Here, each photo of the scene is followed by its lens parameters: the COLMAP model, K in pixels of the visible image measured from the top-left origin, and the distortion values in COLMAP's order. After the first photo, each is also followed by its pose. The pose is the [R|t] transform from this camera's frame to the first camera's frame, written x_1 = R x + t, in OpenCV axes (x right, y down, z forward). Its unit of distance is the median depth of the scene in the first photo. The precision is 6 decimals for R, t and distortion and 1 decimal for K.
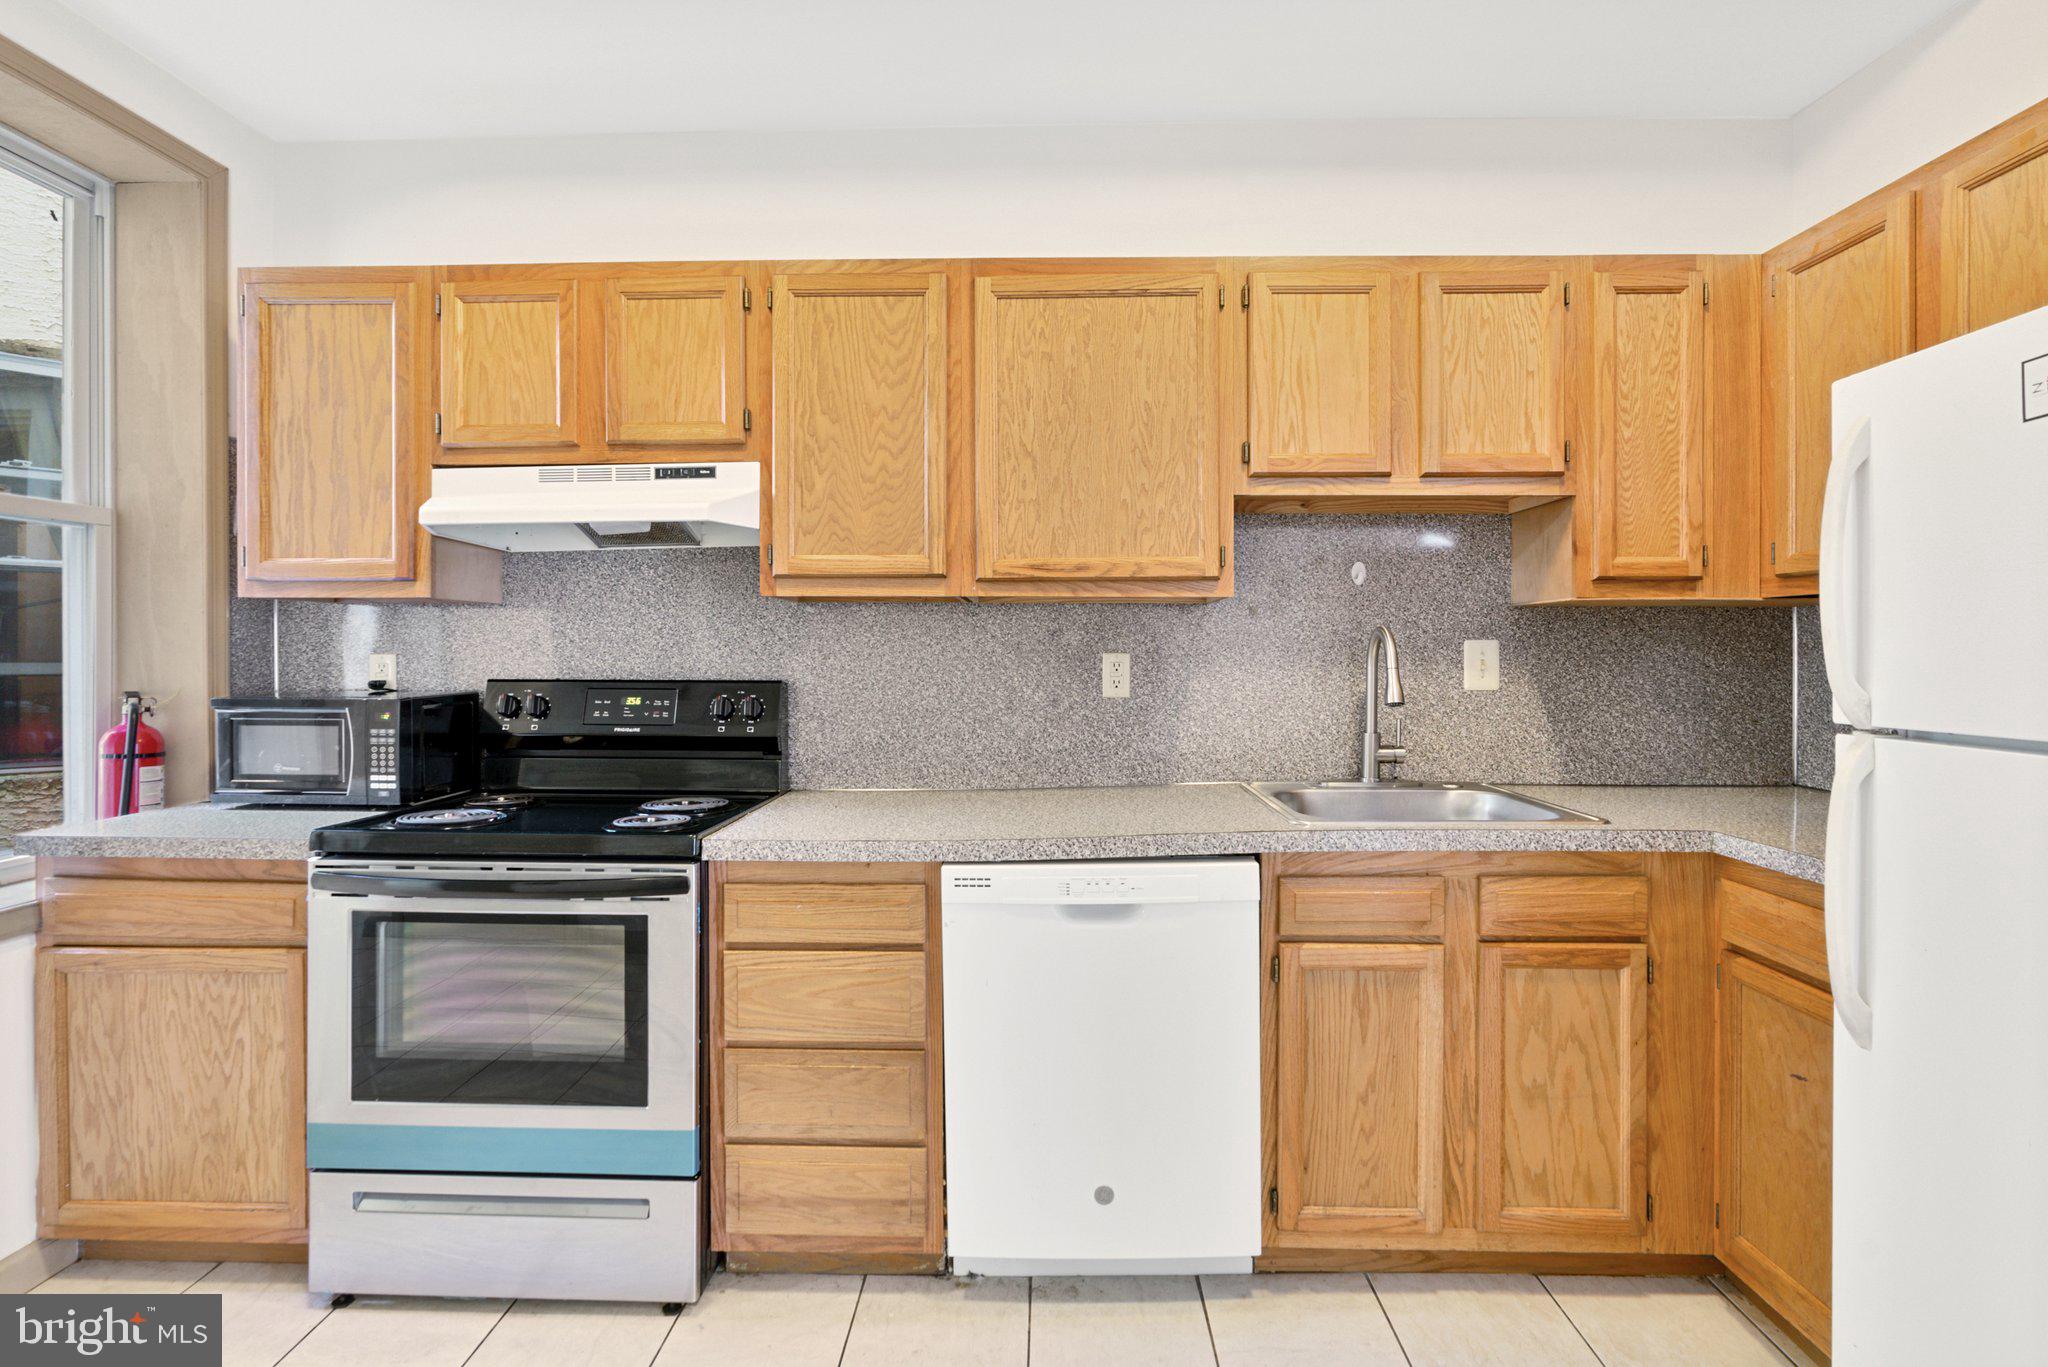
lens RADIAL K [[981.2, 0, 1031.0], [0, 981.2, 653.9], [0, 0, 1]] dist [-0.004624, 0.000372]
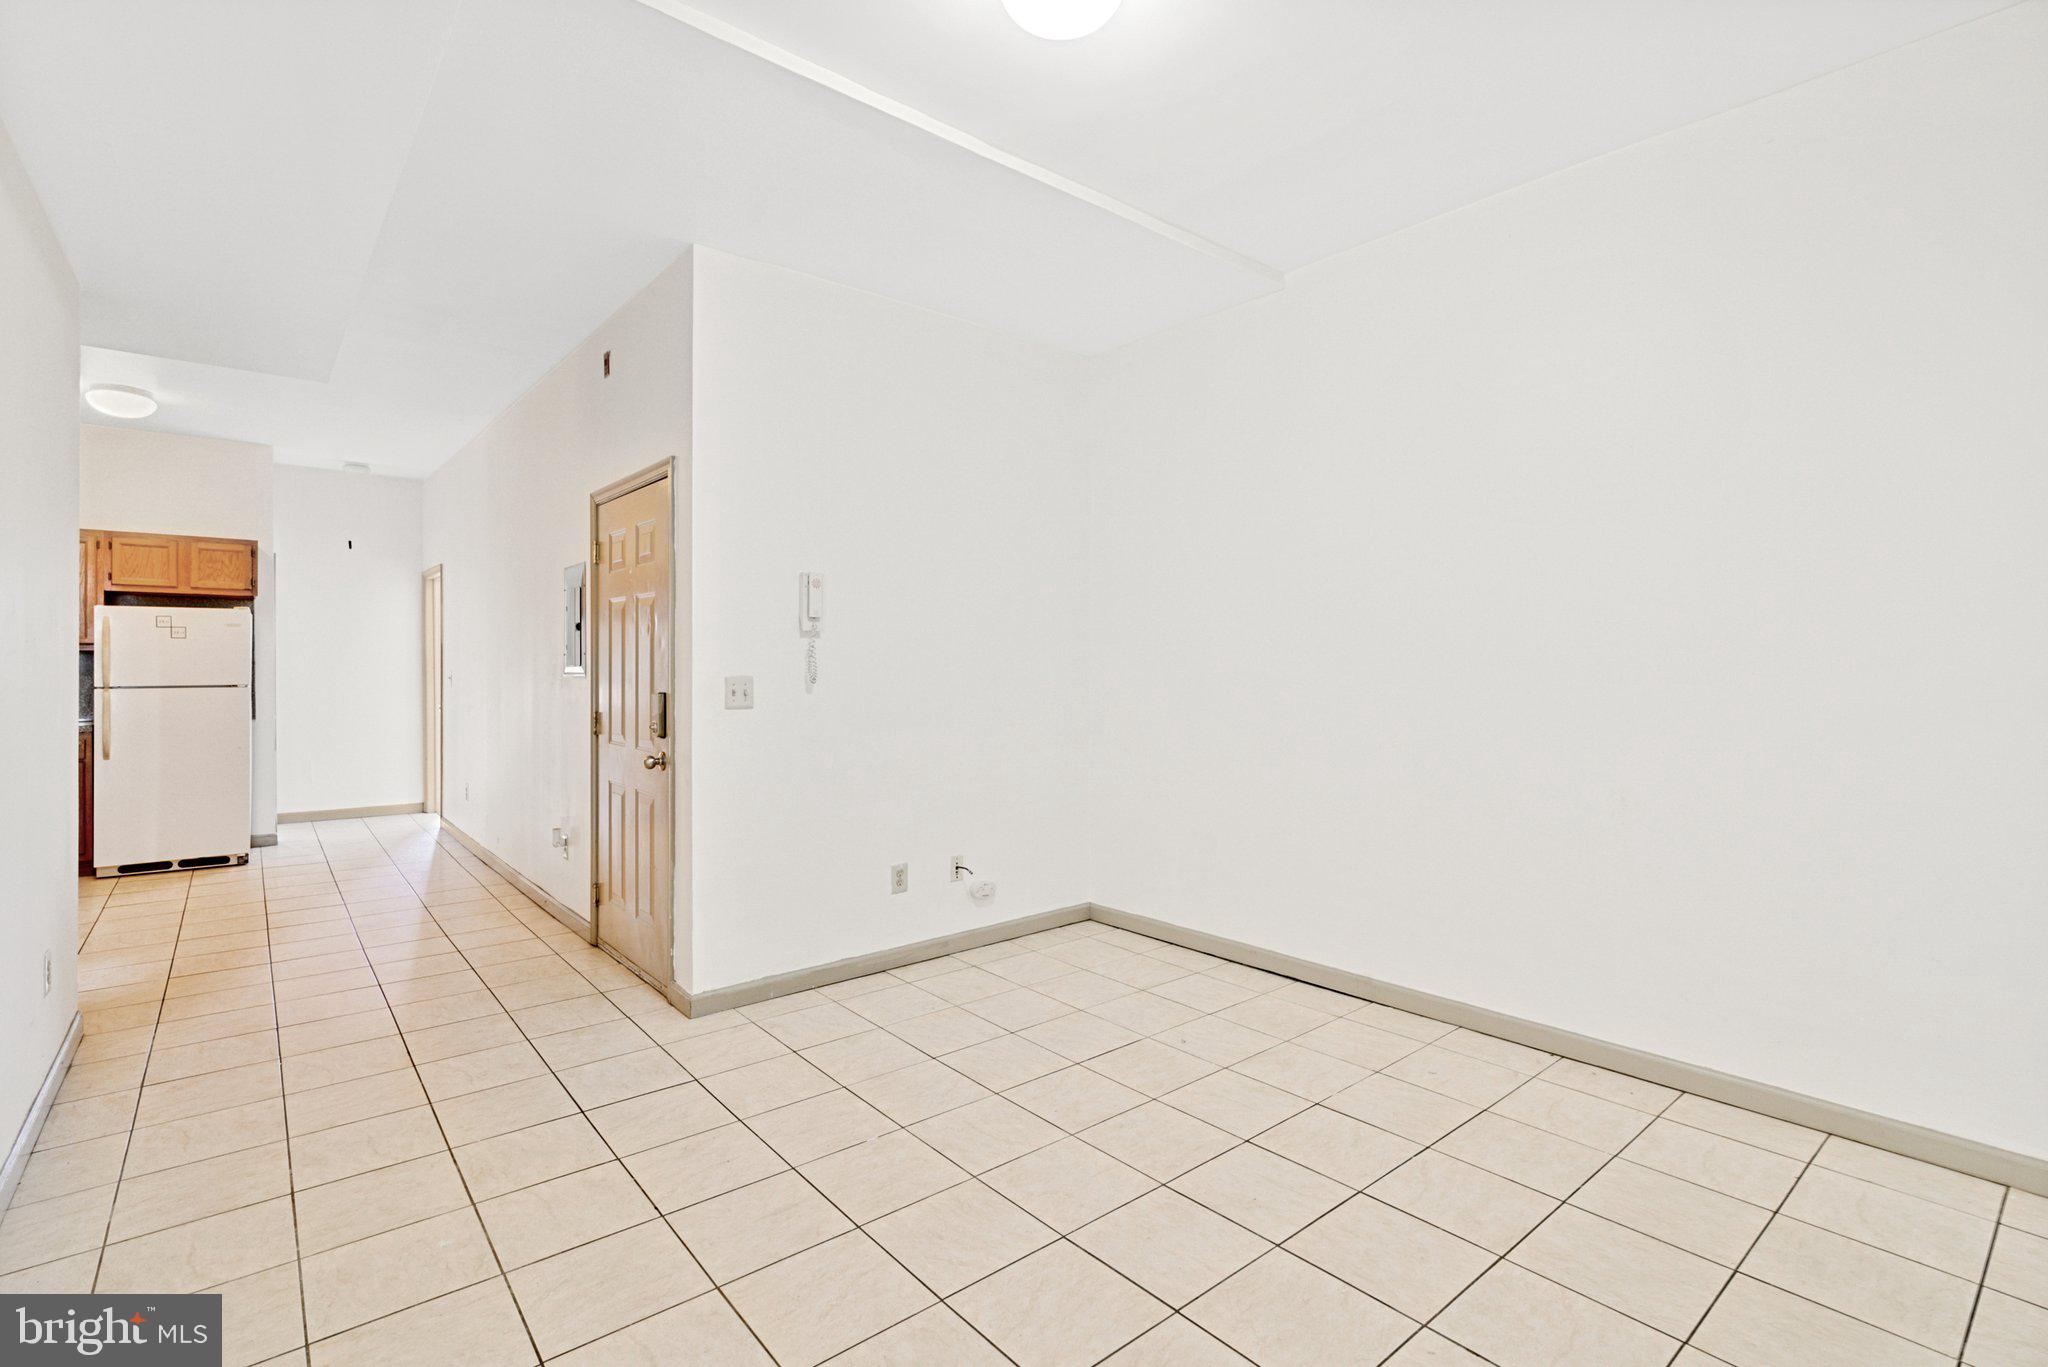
lens RADIAL K [[981.2, 0, 1031.0], [0, 981.2, 653.9], [0, 0, 1]] dist [-0.004624, 0.000372]
pose [[-0.650925, 0.017349, 0.758944, -3.194968], [0.010108, 0.999848, -0.014187, 0.021331], [-0.759075, -0.001564, -0.651001, 0.440269]]
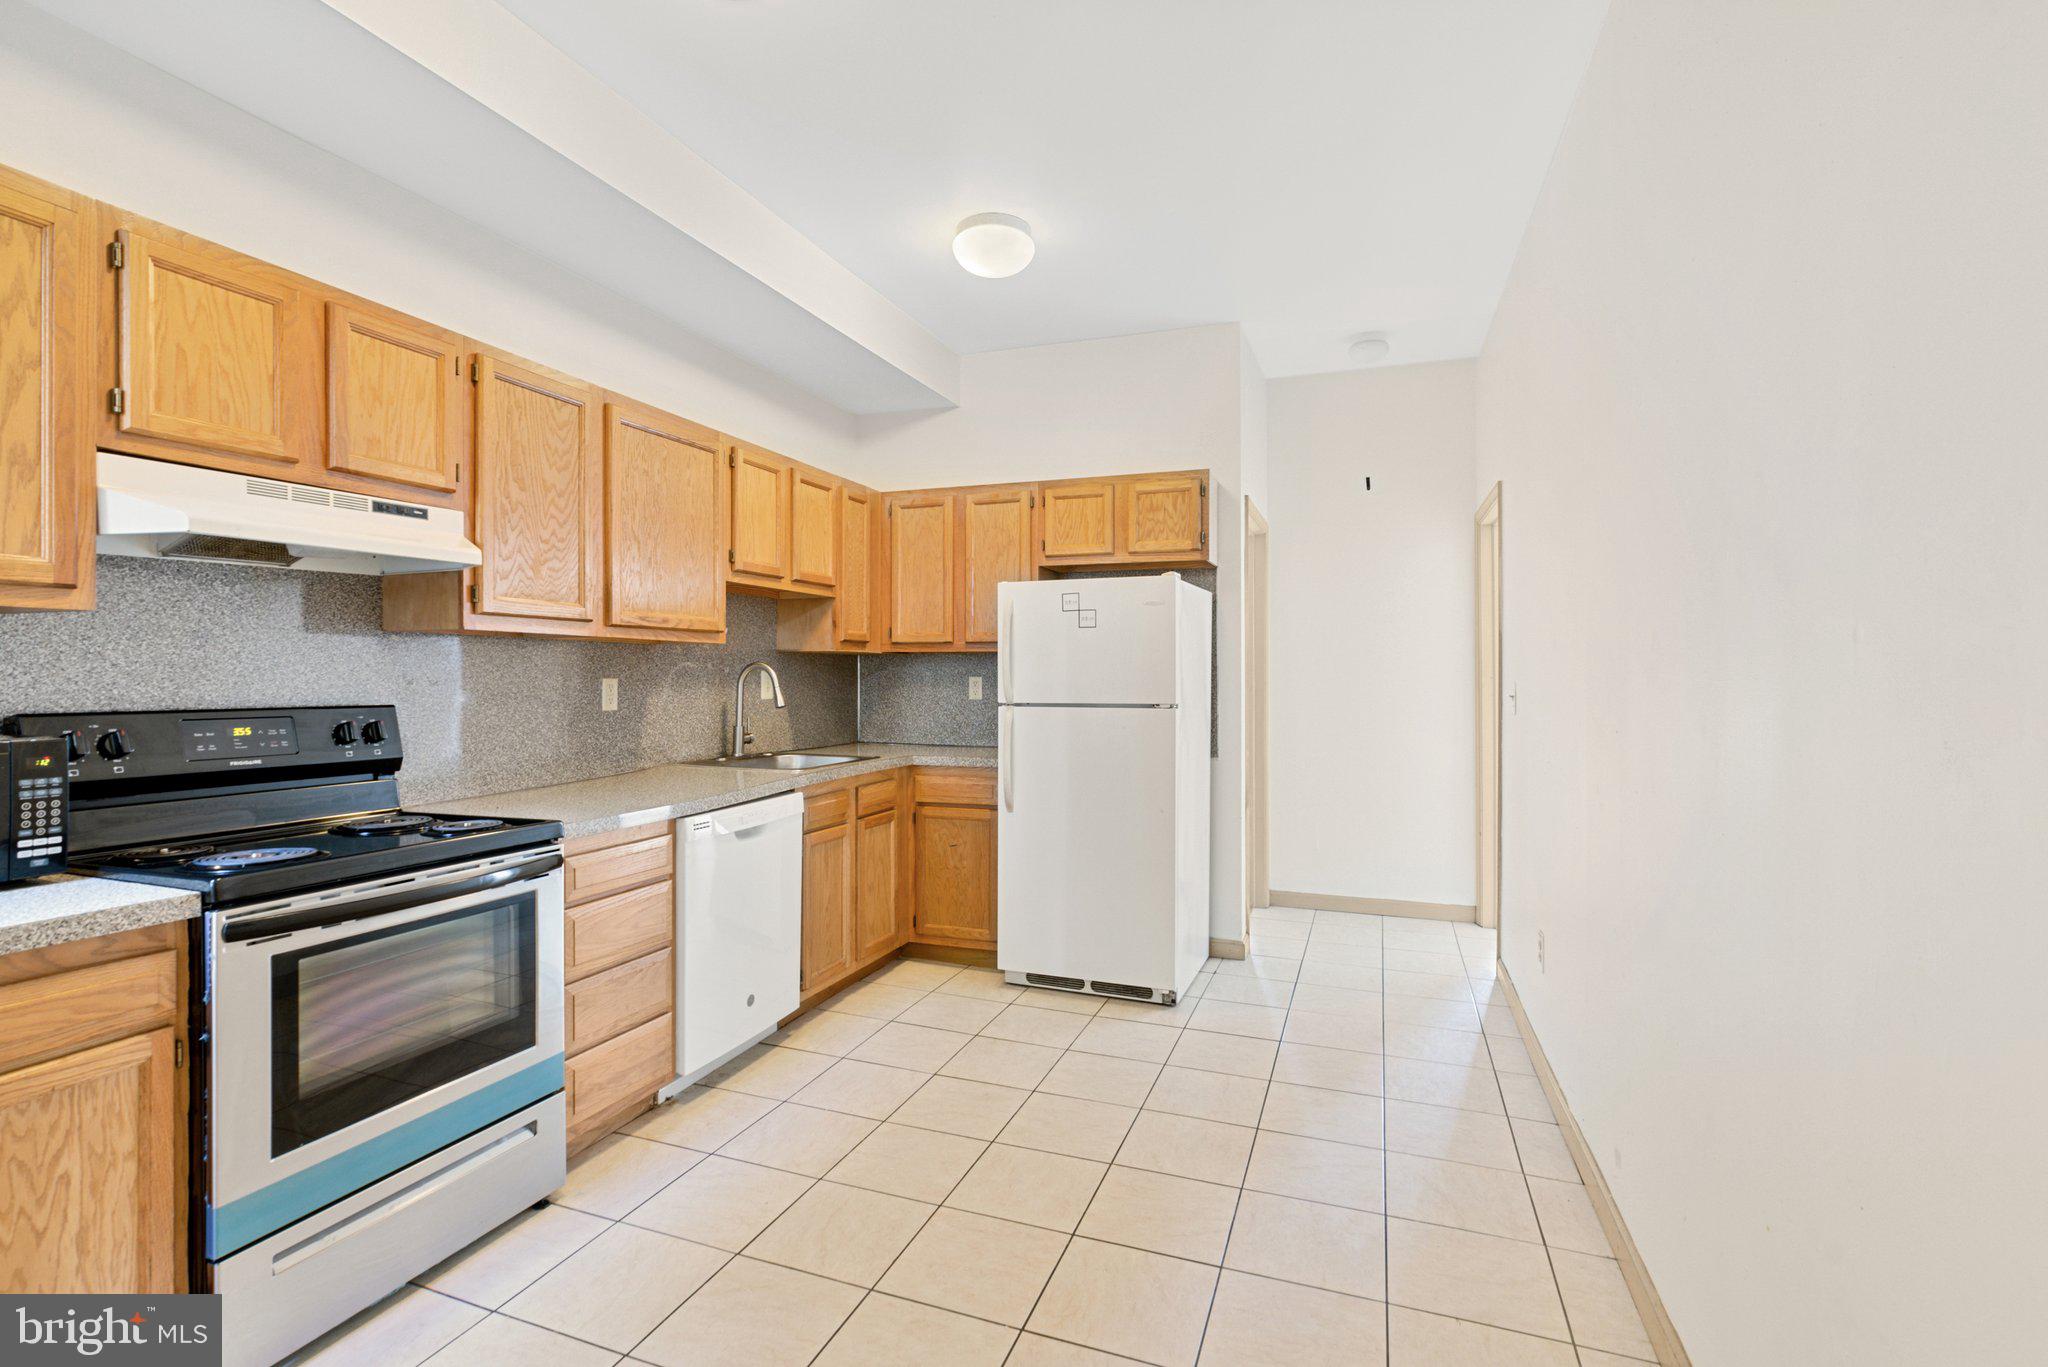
lens RADIAL K [[929.1, 0, 1024.0], [0, 929.1, 683.5], [0, 0, 1]] dist [-0.001133, 0.000363]
pose [[0.331713, -0.007274, 0.943352, -1.094465], [0.001780, 0.999973, 0.007085, -0.002032], [-0.943379, -0.000671, 0.331717, 0.024459]]
